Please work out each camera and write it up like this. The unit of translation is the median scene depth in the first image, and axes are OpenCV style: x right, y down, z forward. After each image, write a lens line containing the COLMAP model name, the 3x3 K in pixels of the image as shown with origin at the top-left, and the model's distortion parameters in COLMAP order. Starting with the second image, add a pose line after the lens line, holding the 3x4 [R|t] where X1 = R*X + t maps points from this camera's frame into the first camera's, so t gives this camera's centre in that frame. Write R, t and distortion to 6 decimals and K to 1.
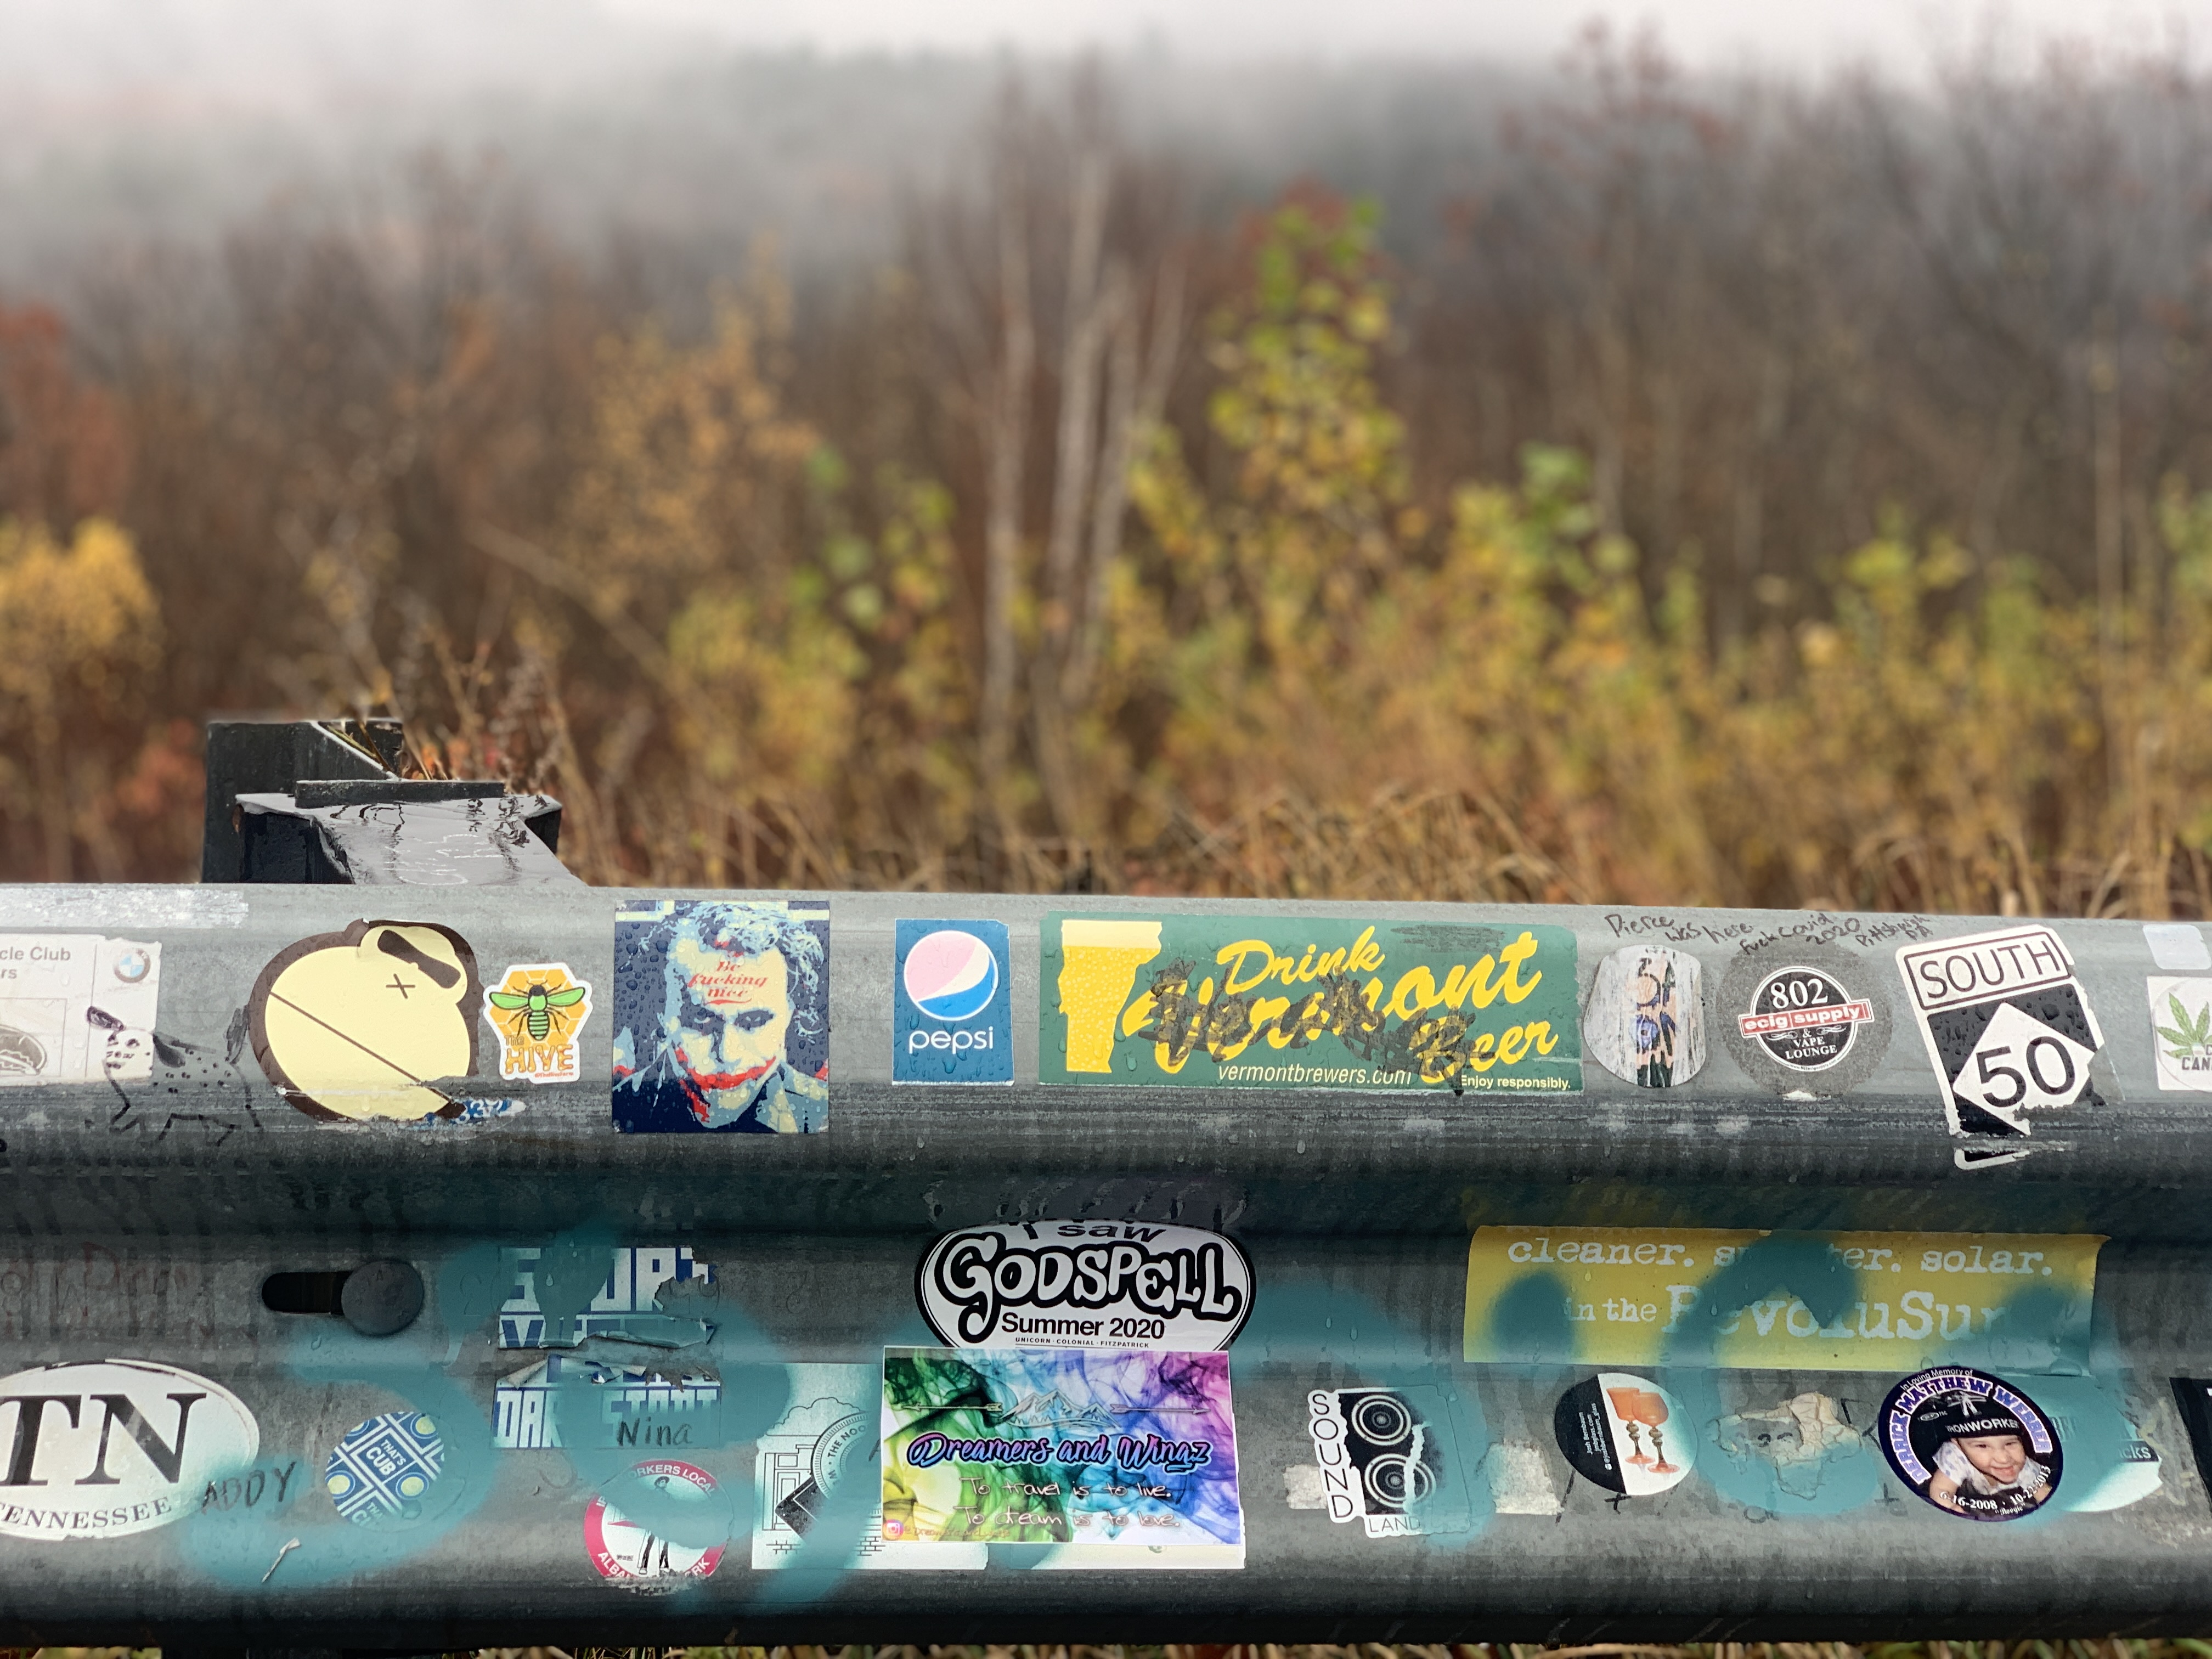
lens RADIAL K [[3345.5, 0, 1106.2], [0, 3345.5, 828.4], [0, 0, 1]] dist [0.027732, 0.000000]
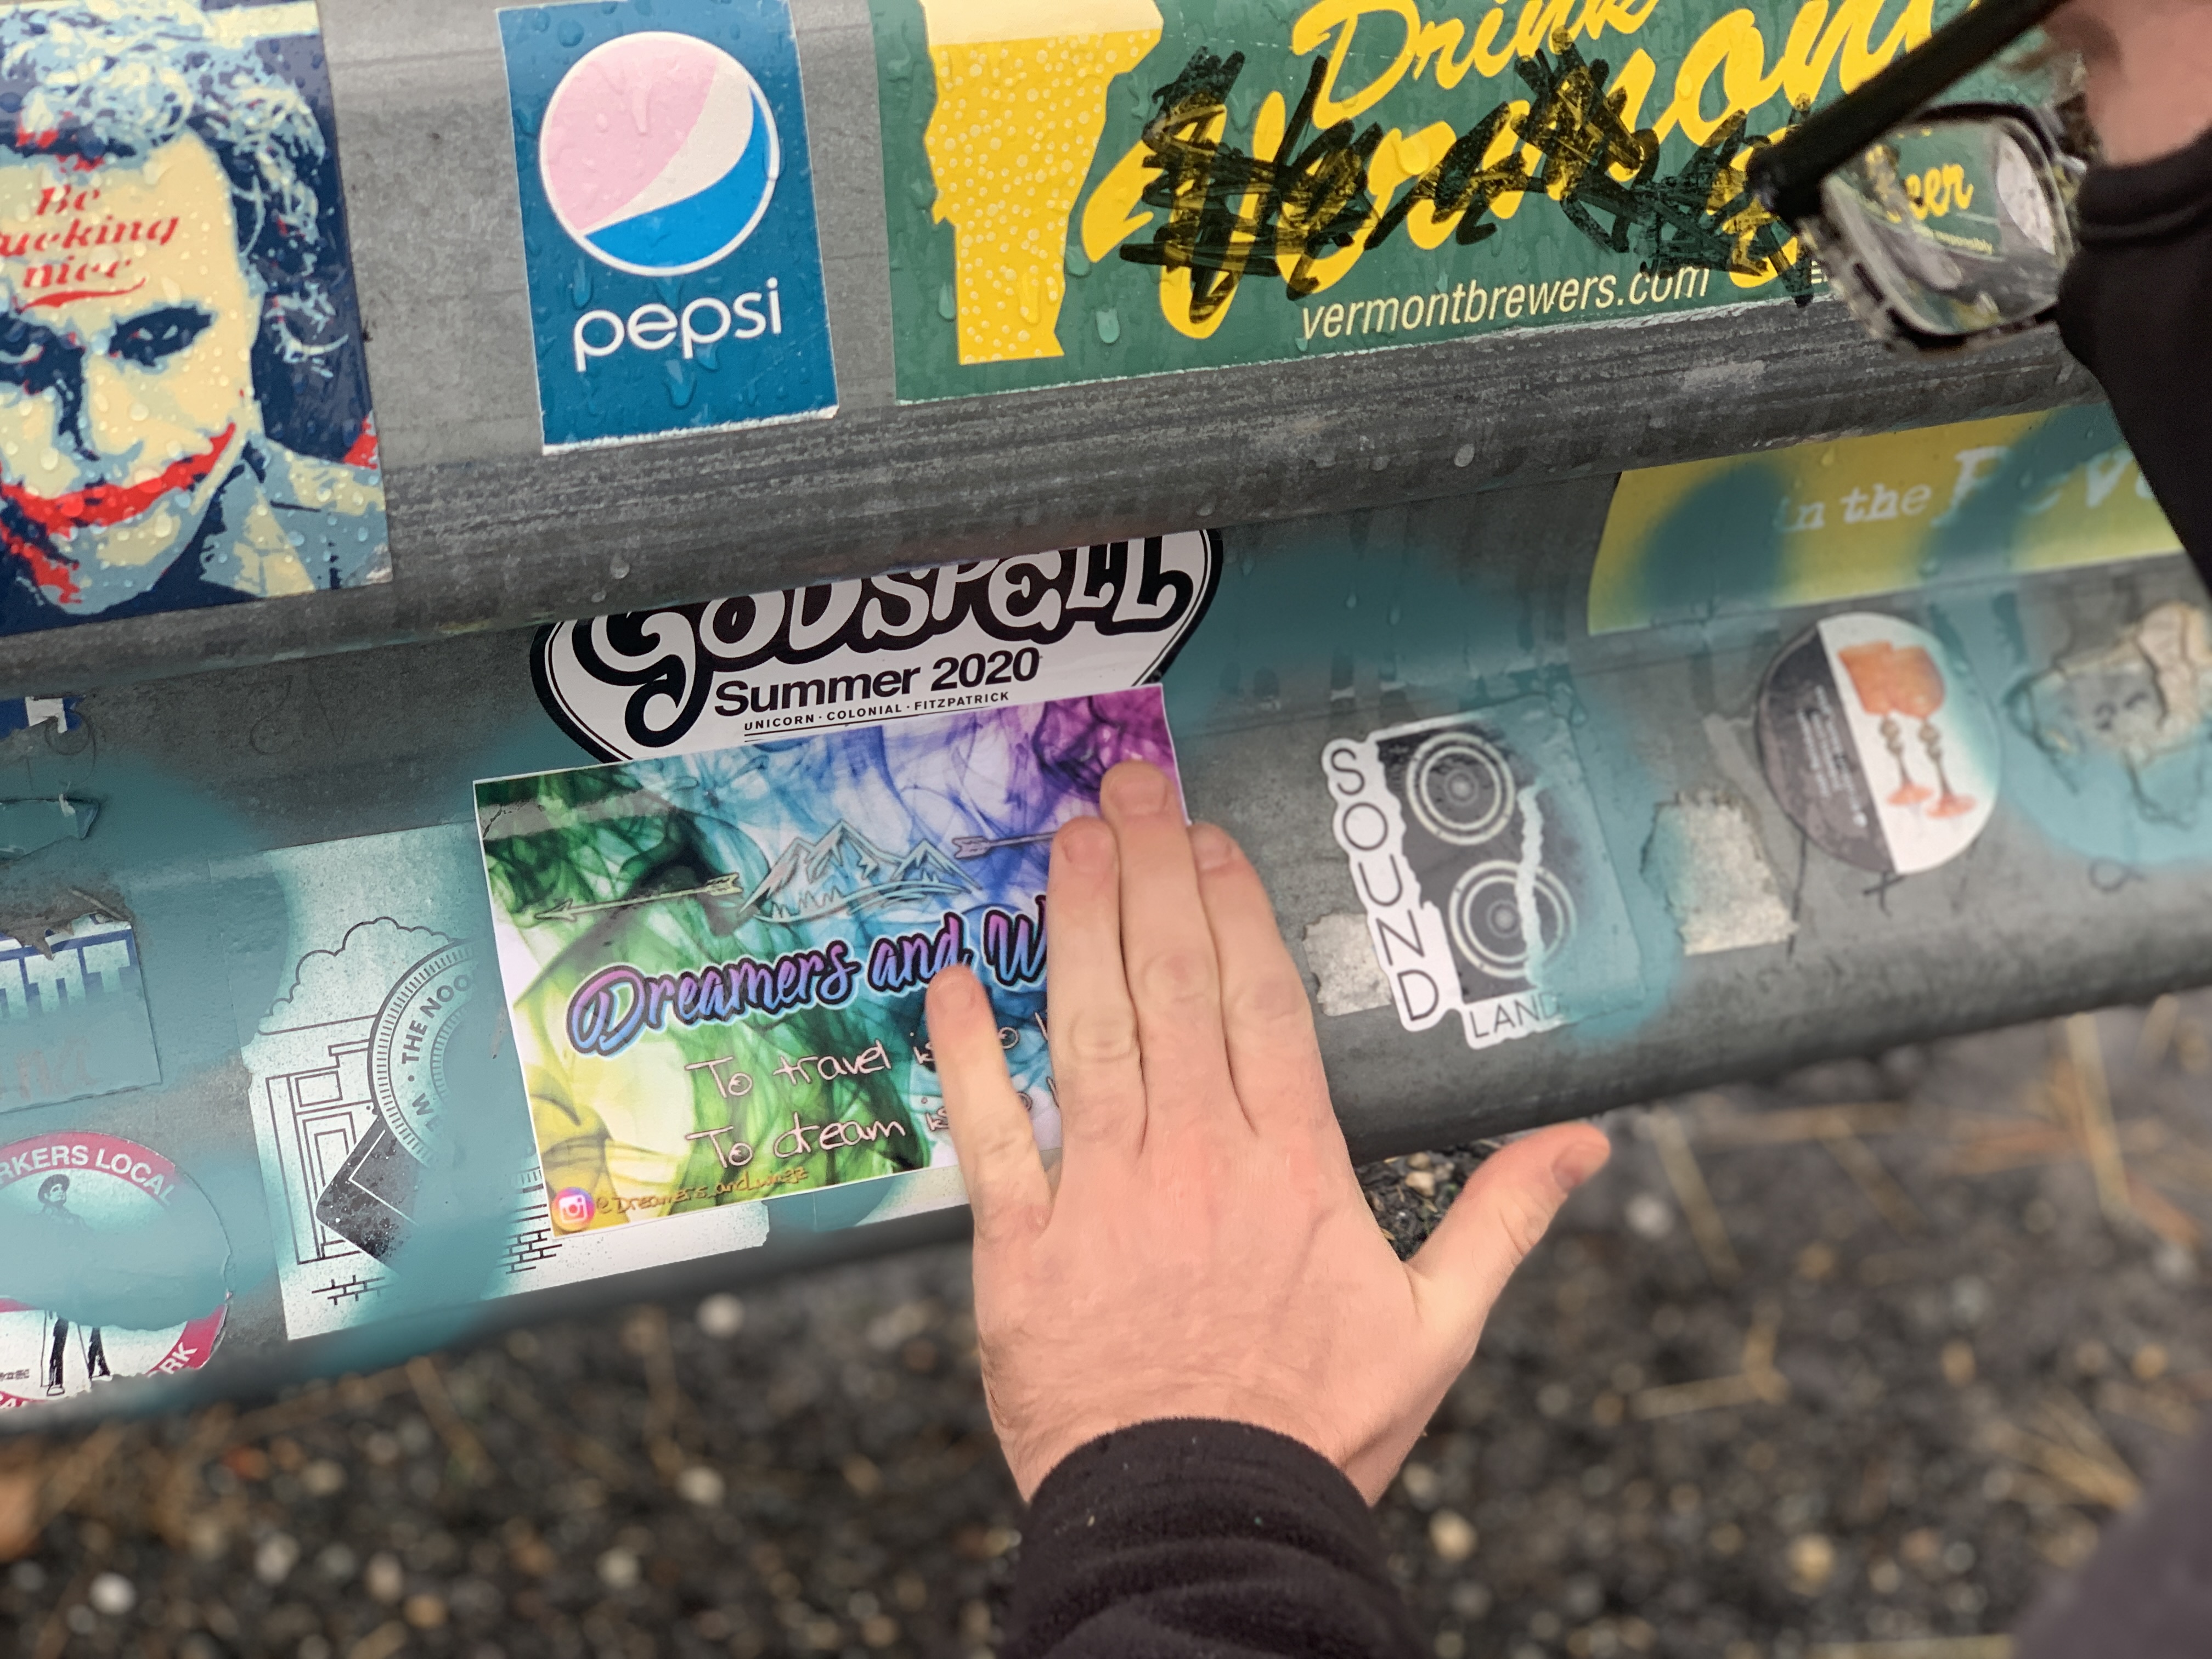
lens RADIAL K [[3345.5, 0, 1108.4], [0, 3345.5, 828.3], [0, 0, 1]] dist [0.027732, 0.000000]
pose [[0.963060, -0.129539, 0.236083, -0.096742], [-0.019585, 0.840681, 0.541177, -0.100328], [-0.268574, -0.525809, 0.807089, 0.623473]]
